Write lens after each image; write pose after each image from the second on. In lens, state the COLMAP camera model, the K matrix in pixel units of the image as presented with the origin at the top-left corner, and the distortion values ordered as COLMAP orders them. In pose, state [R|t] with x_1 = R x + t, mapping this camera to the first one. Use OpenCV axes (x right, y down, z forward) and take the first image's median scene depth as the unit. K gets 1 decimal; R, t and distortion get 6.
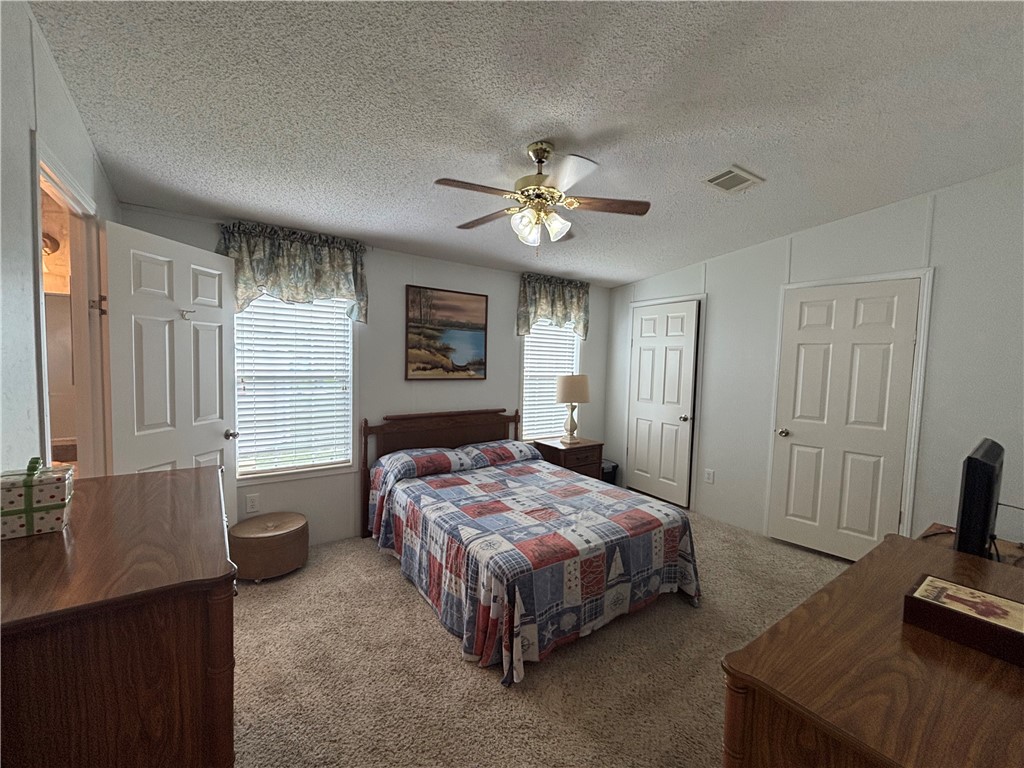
lens RADIAL K [[415.3, 0, 512.0], [0, 415.3, 384.0], [0, 0, 1]] dist [0.002866, 0.000247]
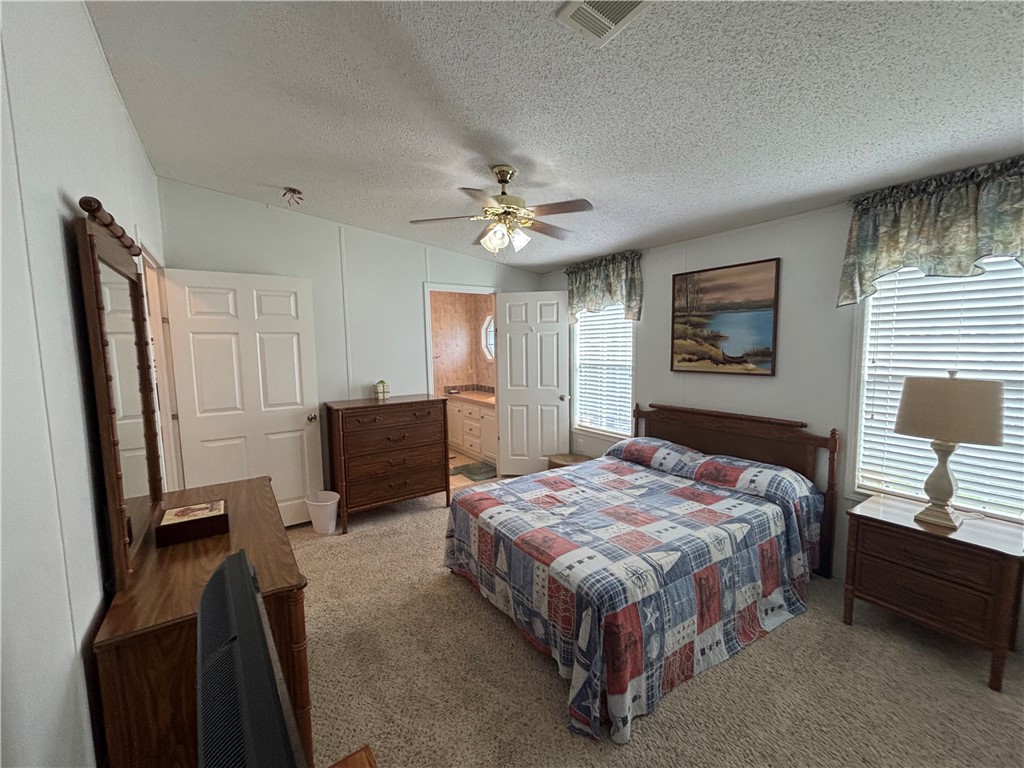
lens RADIAL K [[427.3, 0, 512.0], [0, 427.3, 384.0], [0, 0, 1]] dist [-0.000204, -0.000074]
pose [[-0.042126, 0.067258, -0.996846, 0.782580], [-0.045350, 0.996575, 0.069156, -0.032283], [0.998083, 0.048120, -0.038932, 0.660568]]
